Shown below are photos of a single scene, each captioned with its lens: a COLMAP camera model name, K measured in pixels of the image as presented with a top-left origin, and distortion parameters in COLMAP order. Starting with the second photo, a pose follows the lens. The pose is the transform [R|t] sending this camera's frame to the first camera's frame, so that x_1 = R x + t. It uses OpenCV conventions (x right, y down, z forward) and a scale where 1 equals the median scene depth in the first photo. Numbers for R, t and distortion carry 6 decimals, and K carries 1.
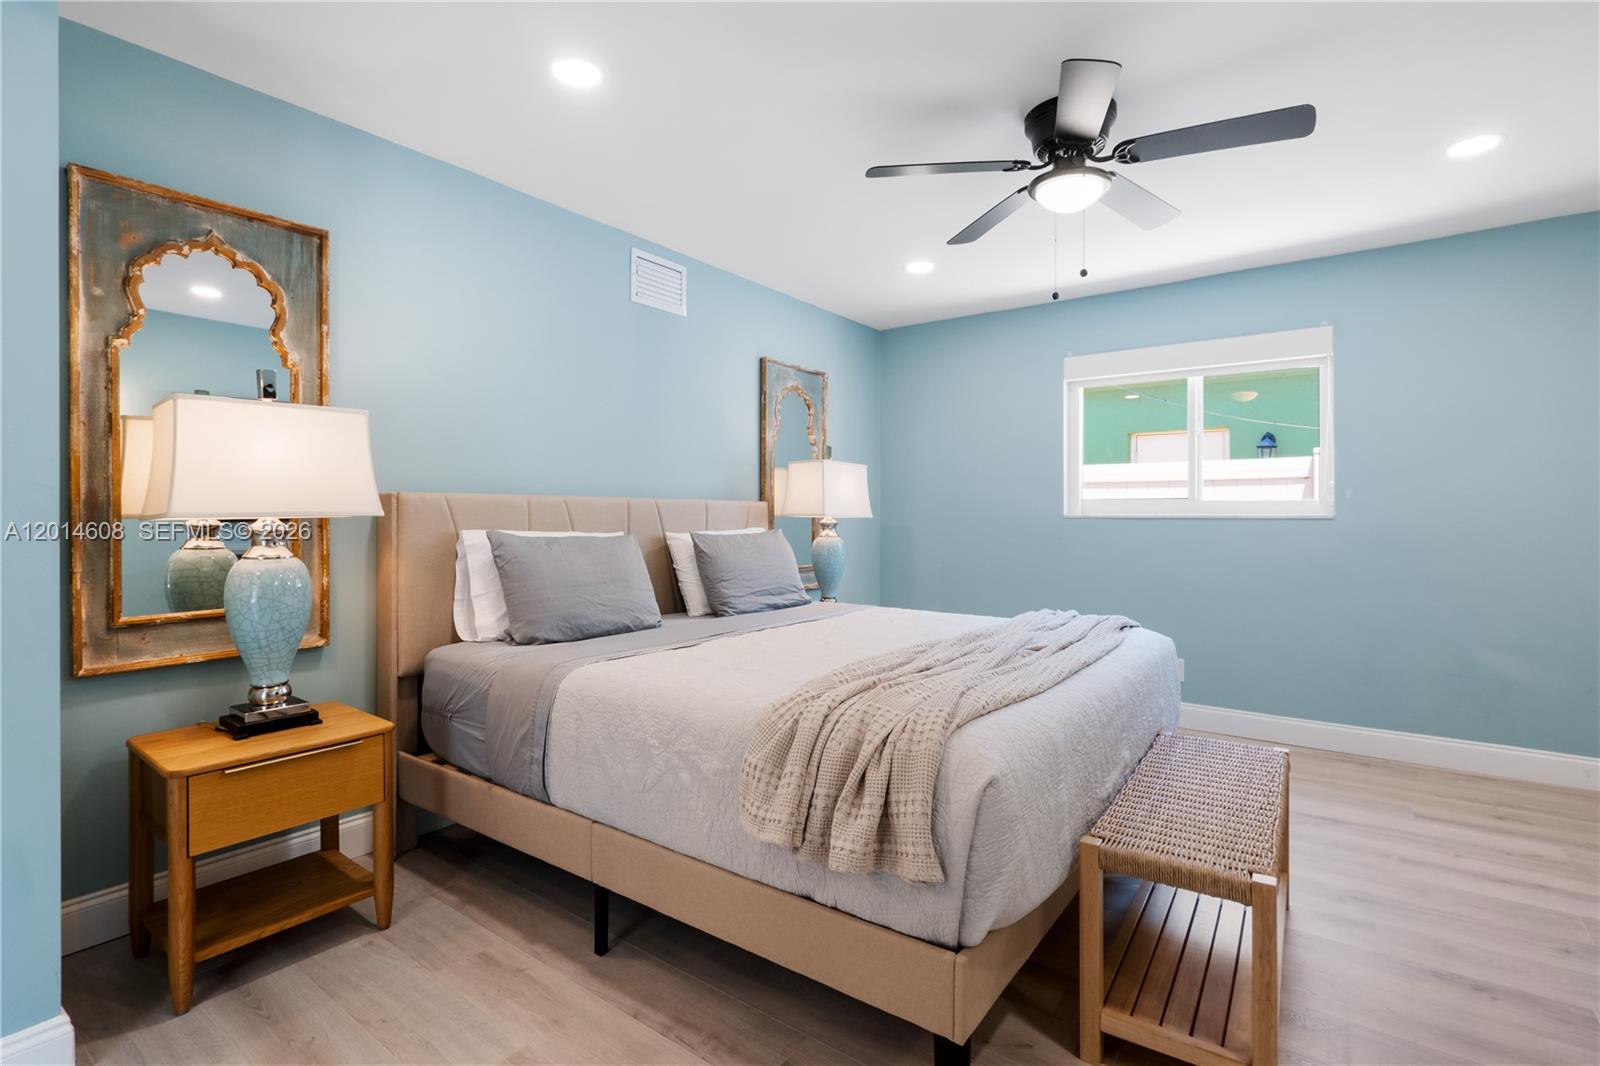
lens RADIAL K [[755.9, 0, 795.3], [0, 755.9, 515.6], [0, 0, 1]] dist [-0.002925, 0.000028]
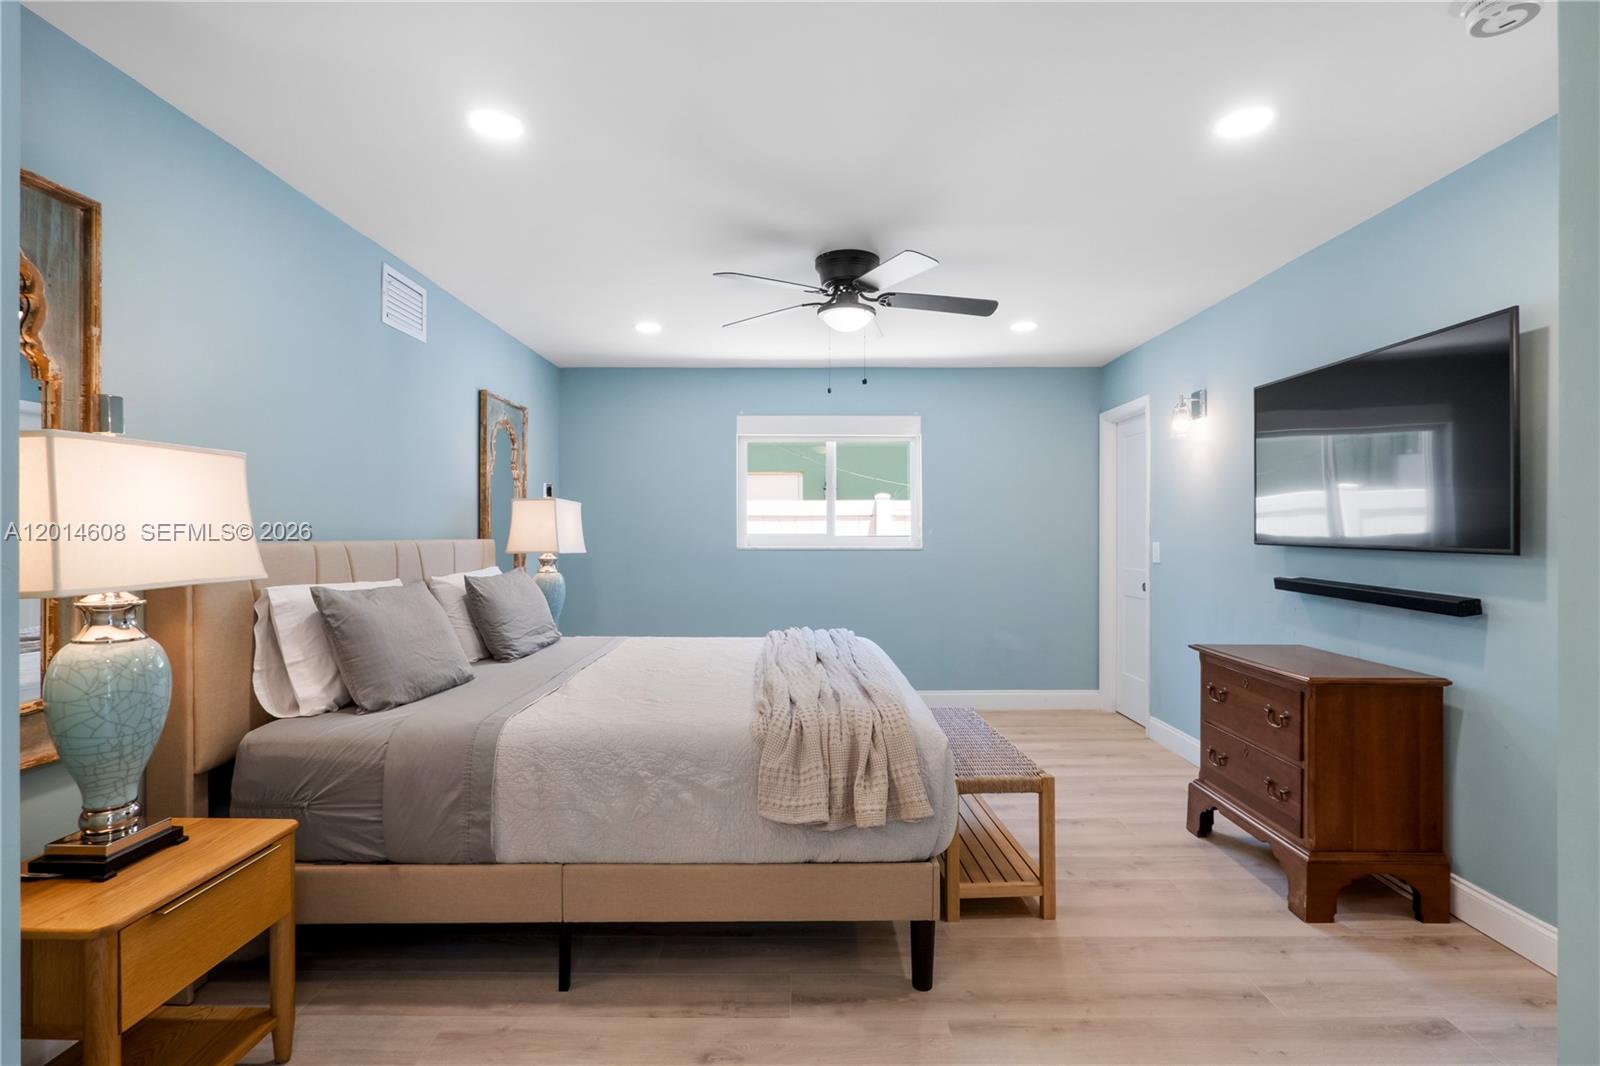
lens RADIAL K [[746.5, 0, 803.1], [0, 746.5, 534.1], [0, 0, 1]] dist [-0.002408, 0.000635]
pose [[0.802883, -0.002435, 0.596132, -0.471712], [0.001771, 0.999997, 0.001700, -0.041867], [-0.596135, -0.000309, 0.802884, -0.023170]]
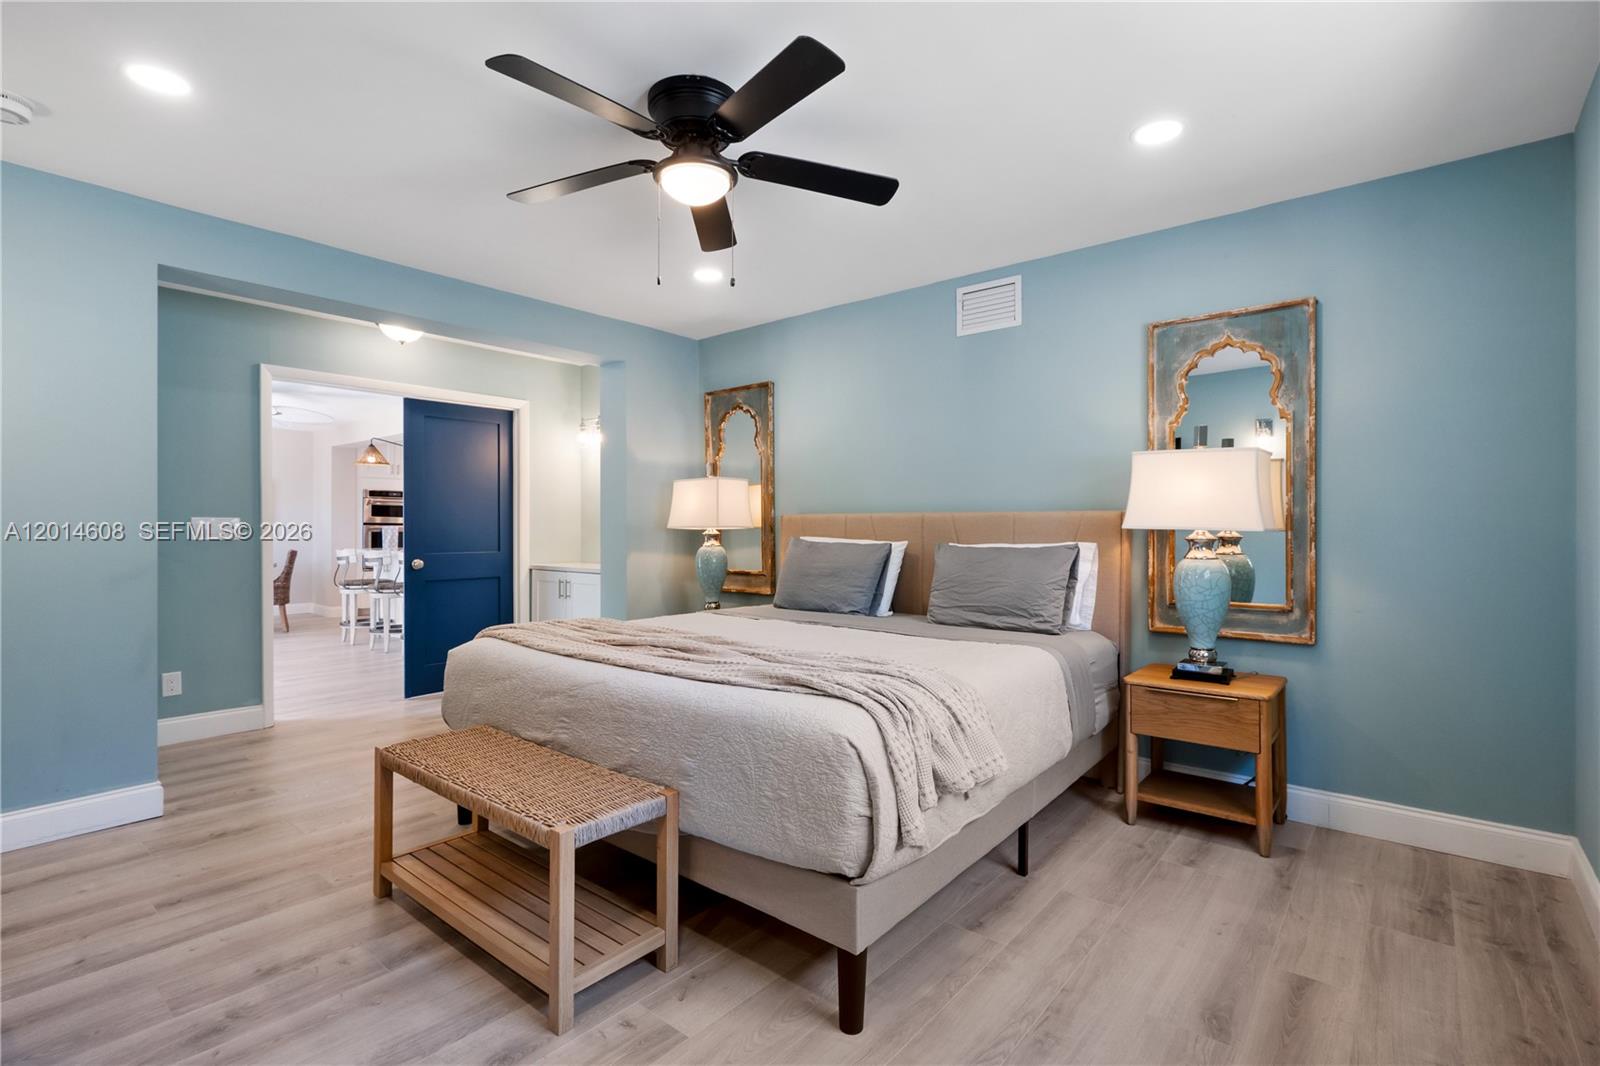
lens RADIAL K [[746.5, 0, 803.1], [0, 746.5, 534.1], [0, 0, 1]] dist [-0.002408, 0.000635]
pose [[-0.062464, 0.008204, -0.998014, 1.239203], [-0.003873, 0.999957, 0.008462, 0.001165], [0.998040, 0.004394, -0.062430, 1.149323]]
